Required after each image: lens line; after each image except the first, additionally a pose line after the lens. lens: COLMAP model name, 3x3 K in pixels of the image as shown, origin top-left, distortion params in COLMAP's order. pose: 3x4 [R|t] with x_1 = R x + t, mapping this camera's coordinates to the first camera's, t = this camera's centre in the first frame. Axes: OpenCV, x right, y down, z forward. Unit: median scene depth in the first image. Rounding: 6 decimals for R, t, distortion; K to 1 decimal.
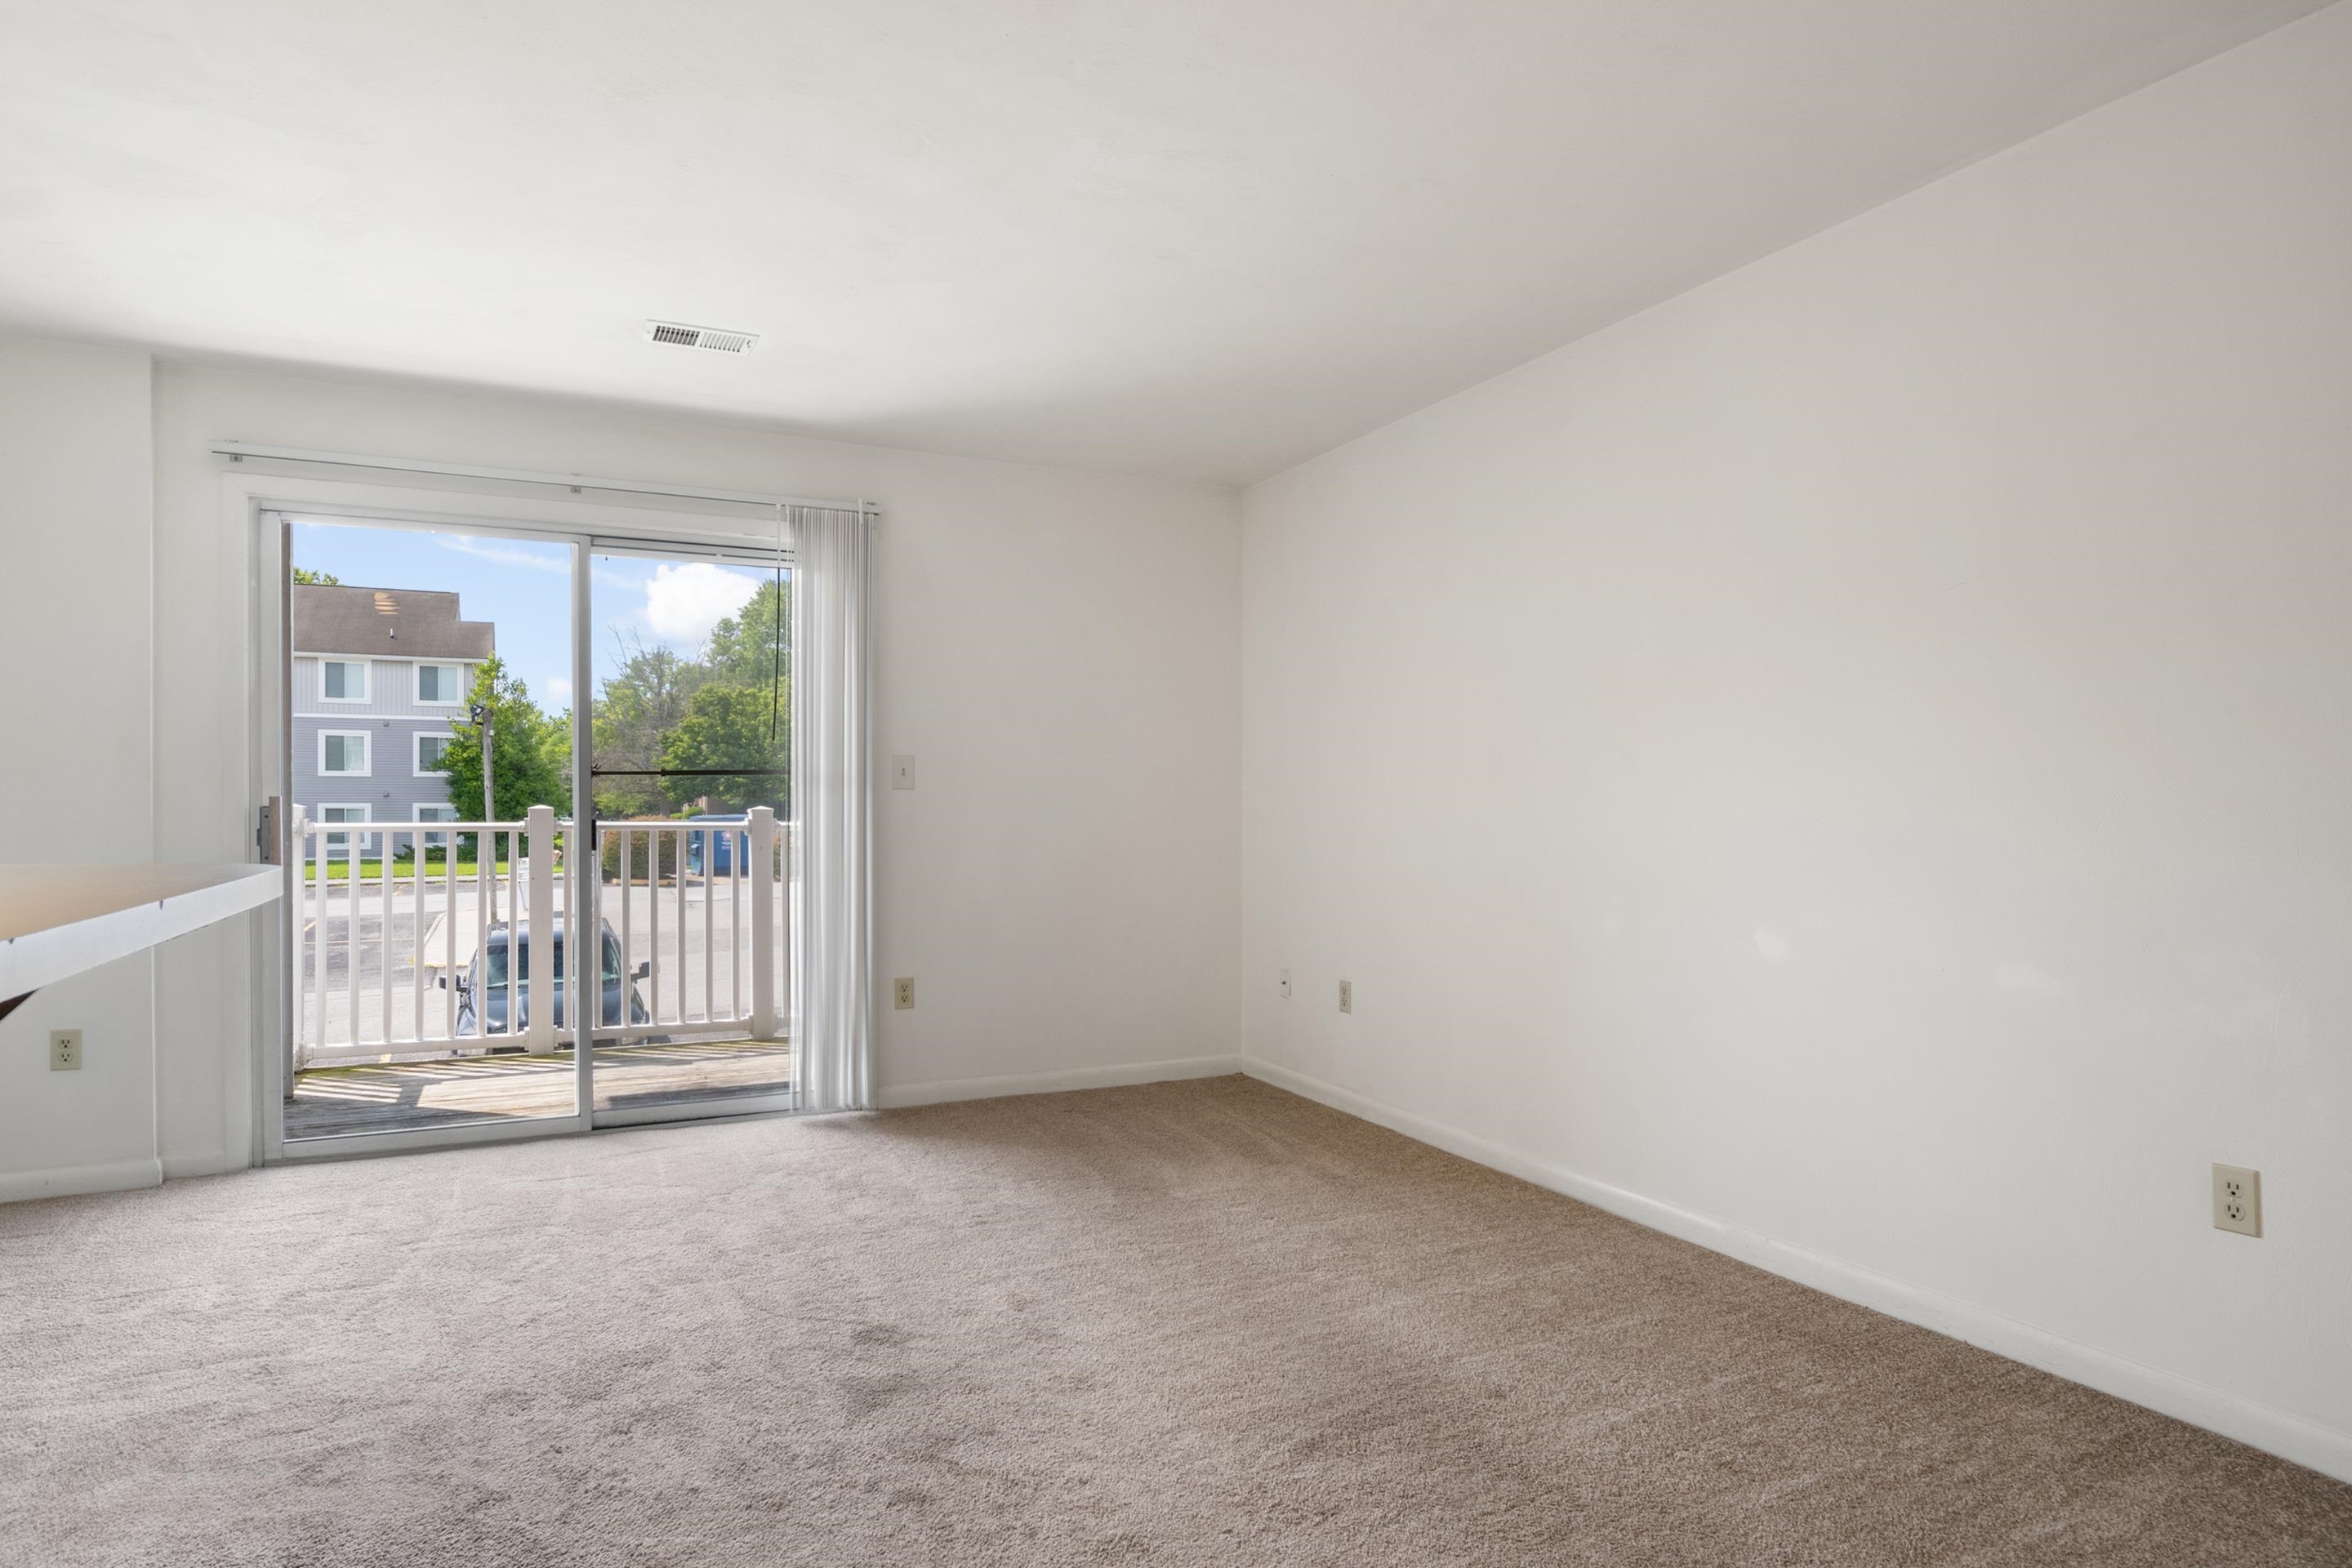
lens RADIAL K [[1315.9, 0, 1129.4], [0, 1315.9, 807.6], [0, 0, 1]] dist [-0.007449, -0.003064]
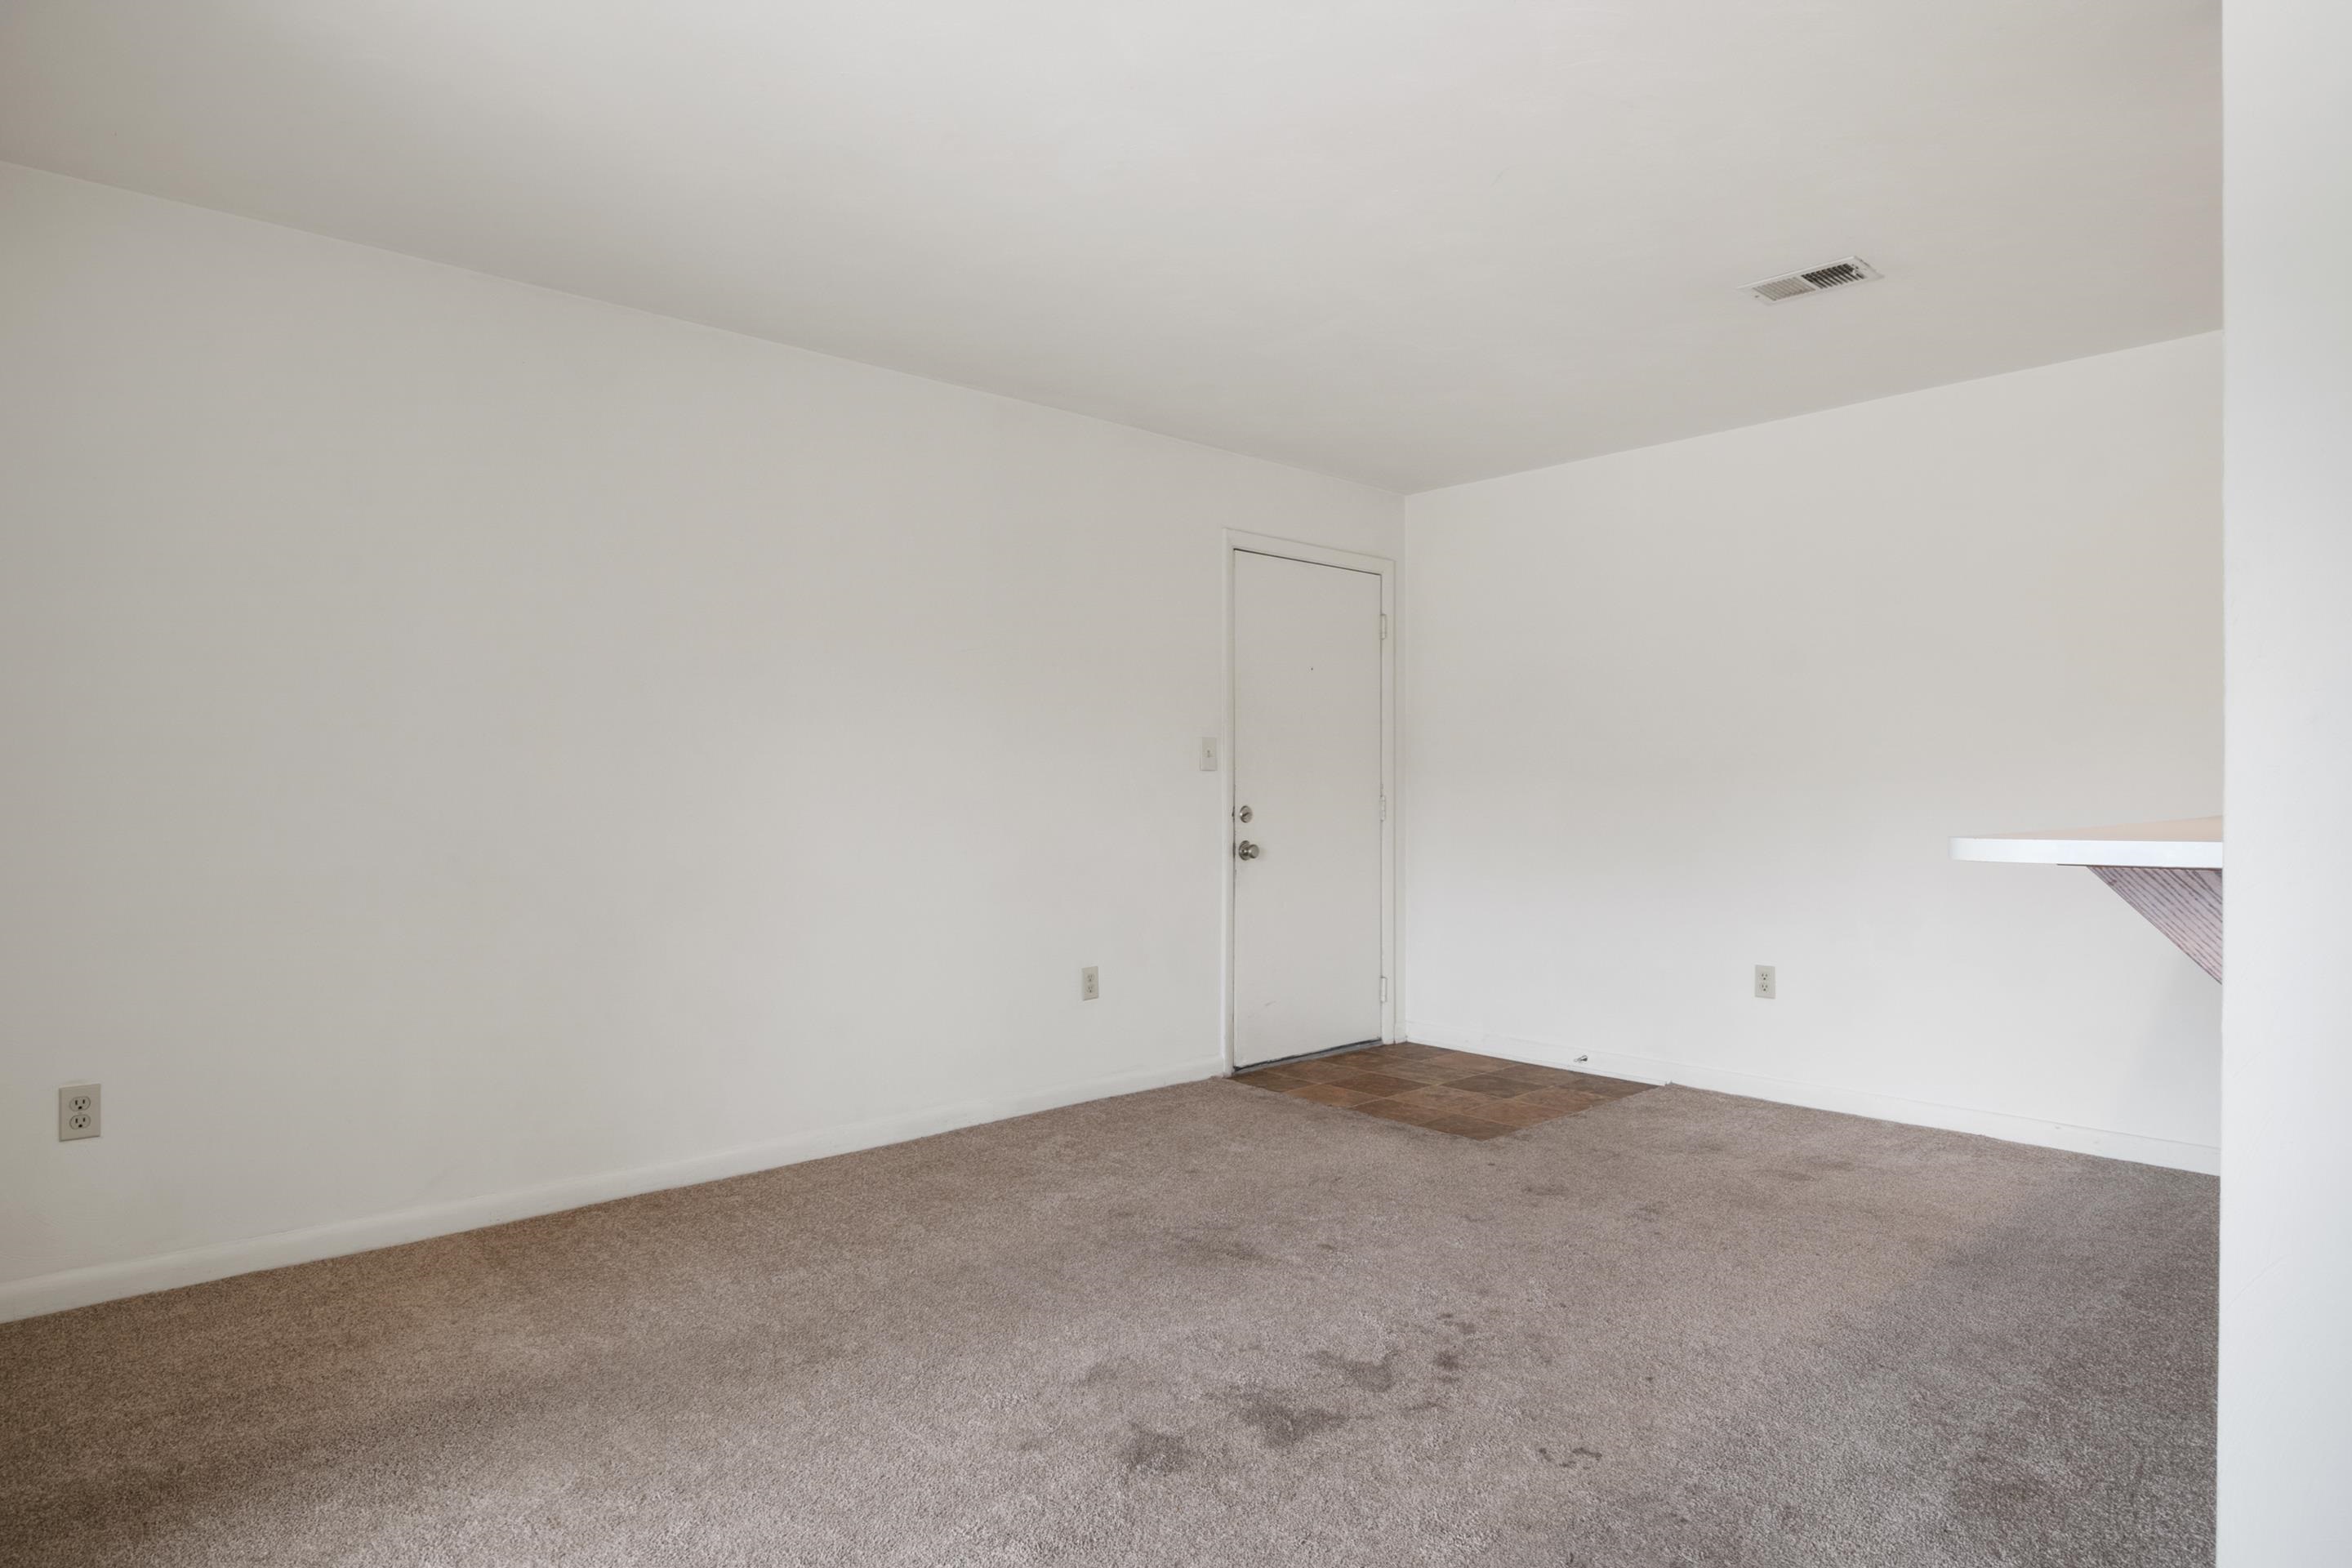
lens RADIAL K [[1315.9, 0, 1158.0], [0, 1315.9, 780.9], [0, 0, 1]] dist [-0.007449, -0.003064]
pose [[-0.323058, 0.000864, 0.946379, -0.657583], [-0.005354, 0.999982, -0.002741, -0.004934], [-0.946364, -0.005952, -0.323047, 0.905547]]
